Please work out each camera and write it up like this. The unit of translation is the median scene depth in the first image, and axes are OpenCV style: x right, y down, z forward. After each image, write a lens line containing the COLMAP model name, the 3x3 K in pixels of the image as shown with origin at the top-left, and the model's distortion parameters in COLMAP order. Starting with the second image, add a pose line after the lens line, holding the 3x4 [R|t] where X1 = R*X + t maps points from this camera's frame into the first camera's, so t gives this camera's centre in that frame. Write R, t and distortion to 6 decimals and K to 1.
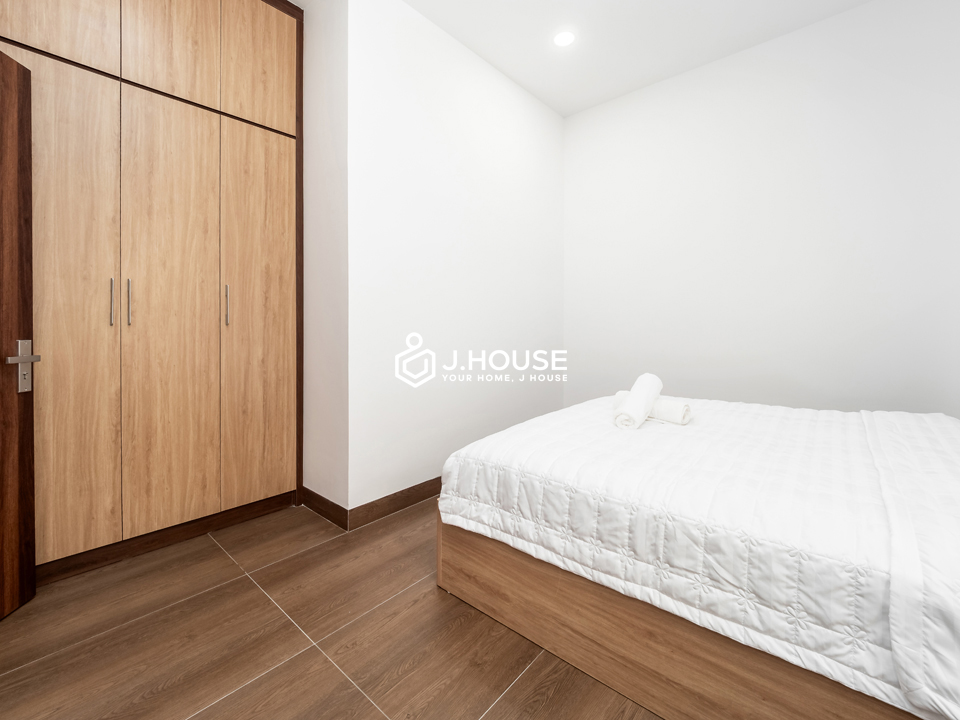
lens RADIAL K [[421.2, 0, 476.9], [0, 421.2, 328.6], [0, 0, 1]] dist [-0.000236, -0.005909]
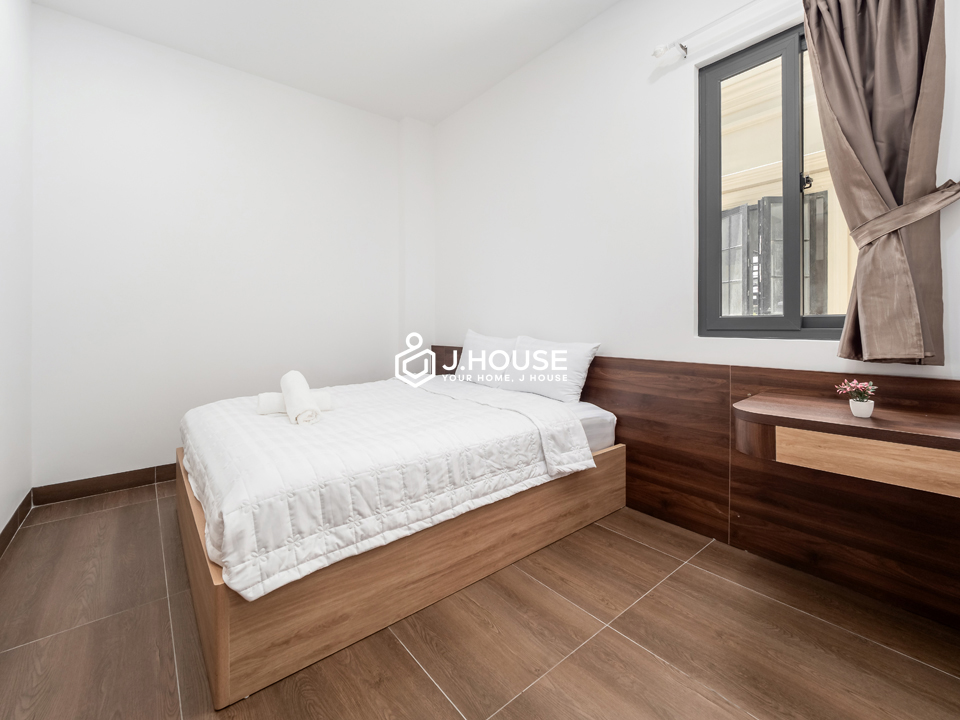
lens RADIAL K [[421.2, 0, 476.9], [0, 421.2, 328.6], [0, 0, 1]] dist [-0.000236, -0.005909]
pose [[0.173821, -0.019532, 0.984583, -0.912066], [0.025827, 0.999550, 0.015269, -0.005735], [-0.984438, 0.022775, 0.174248, 0.624287]]
